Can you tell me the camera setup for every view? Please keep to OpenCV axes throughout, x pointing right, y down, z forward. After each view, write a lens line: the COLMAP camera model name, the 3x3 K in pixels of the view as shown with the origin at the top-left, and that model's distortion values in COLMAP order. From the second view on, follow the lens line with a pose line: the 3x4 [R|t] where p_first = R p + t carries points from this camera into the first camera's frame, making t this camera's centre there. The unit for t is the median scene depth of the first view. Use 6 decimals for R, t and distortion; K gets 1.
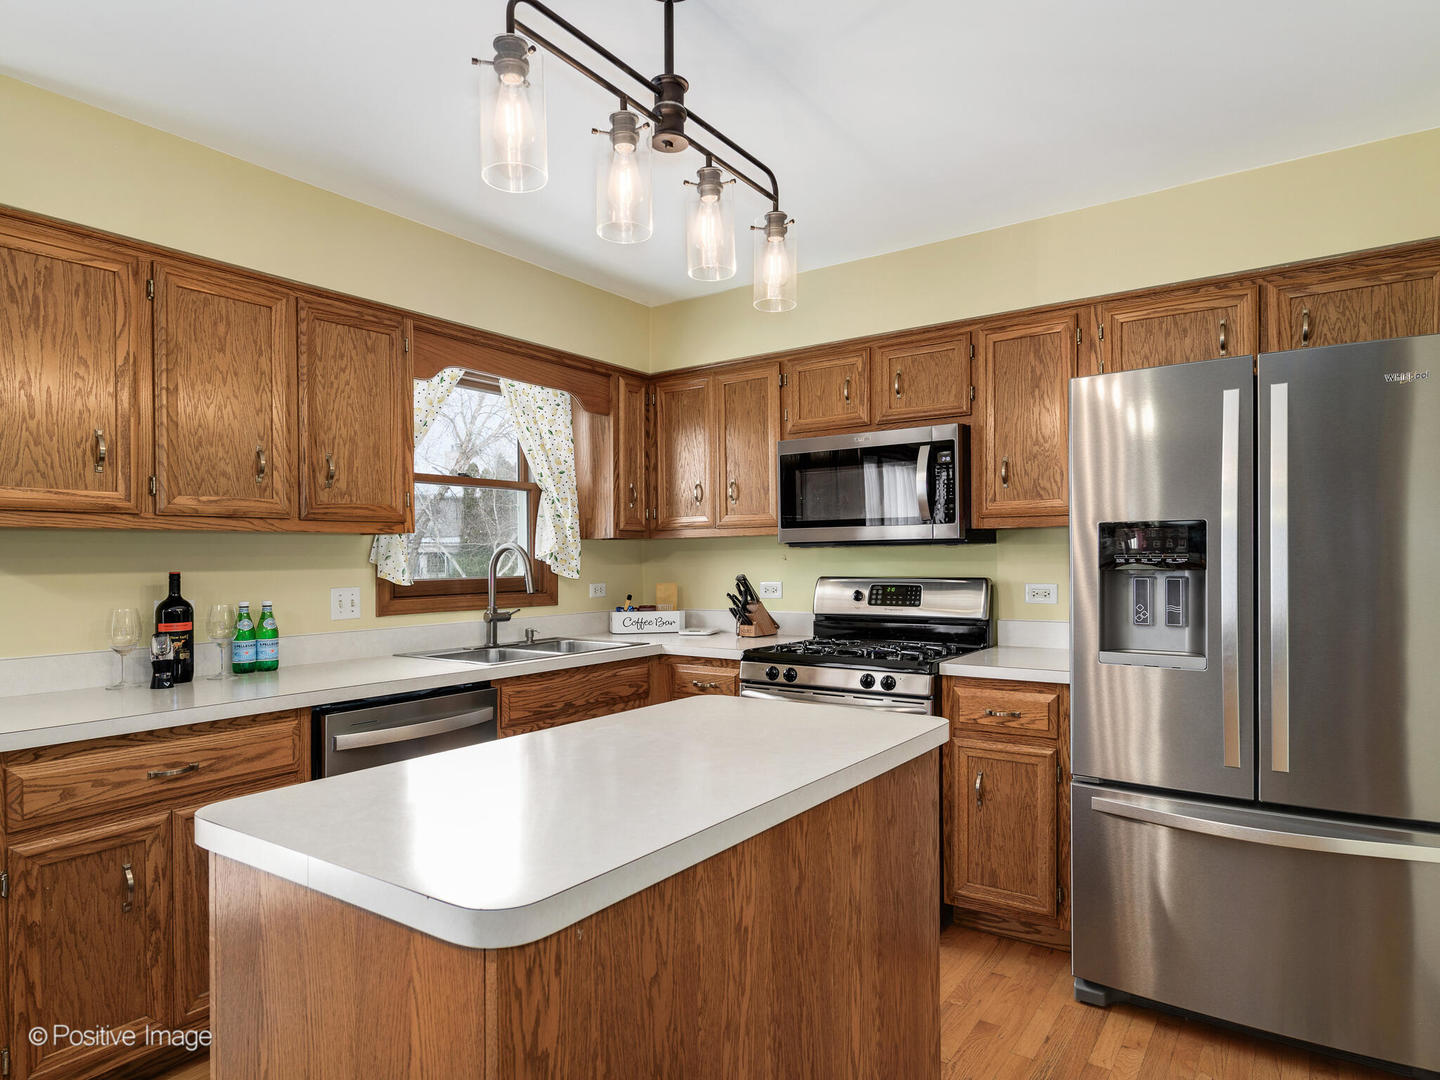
lens RADIAL K [[851.3, 0, 720.0], [0, 851.3, 540.0], [0, 0, 1]] dist [0.001017, 0.000294]
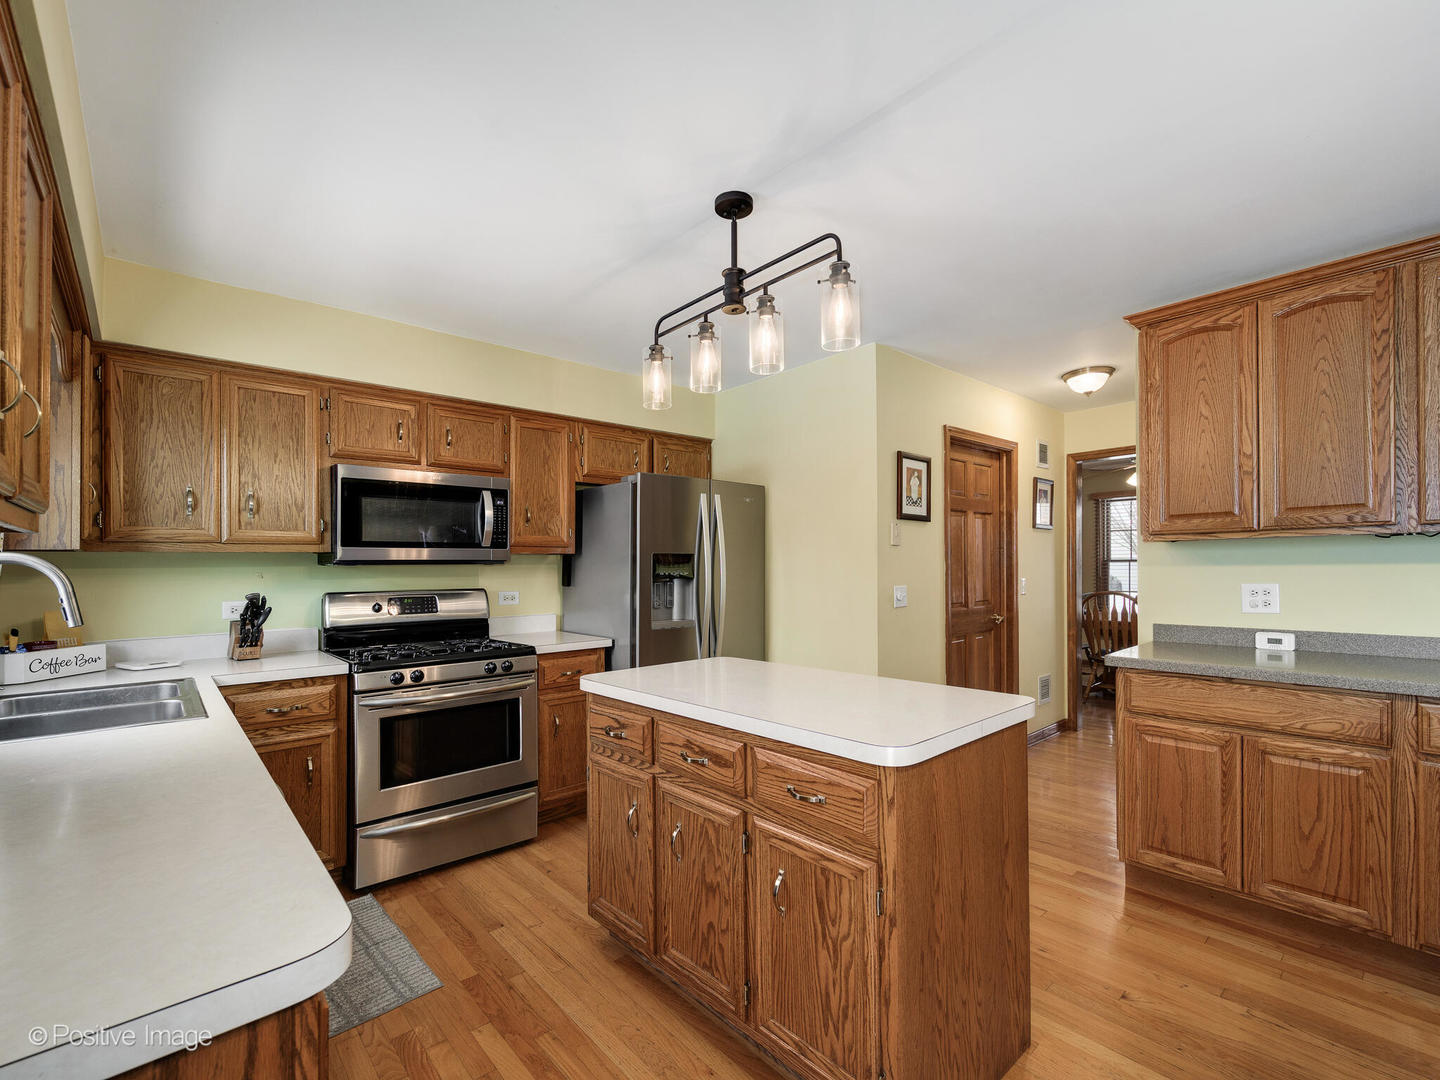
lens RADIAL K [[639.0, 0, 718.9], [0, 639.0, 556.9], [0, 0, 1]] dist [-0.002295, -0.000406]
pose [[0.233268, 0.020668, 0.972193, -0.591548], [-0.013497, 0.999747, -0.018015, 0.006502], [-0.972319, -0.008919, 0.233488, 0.361198]]
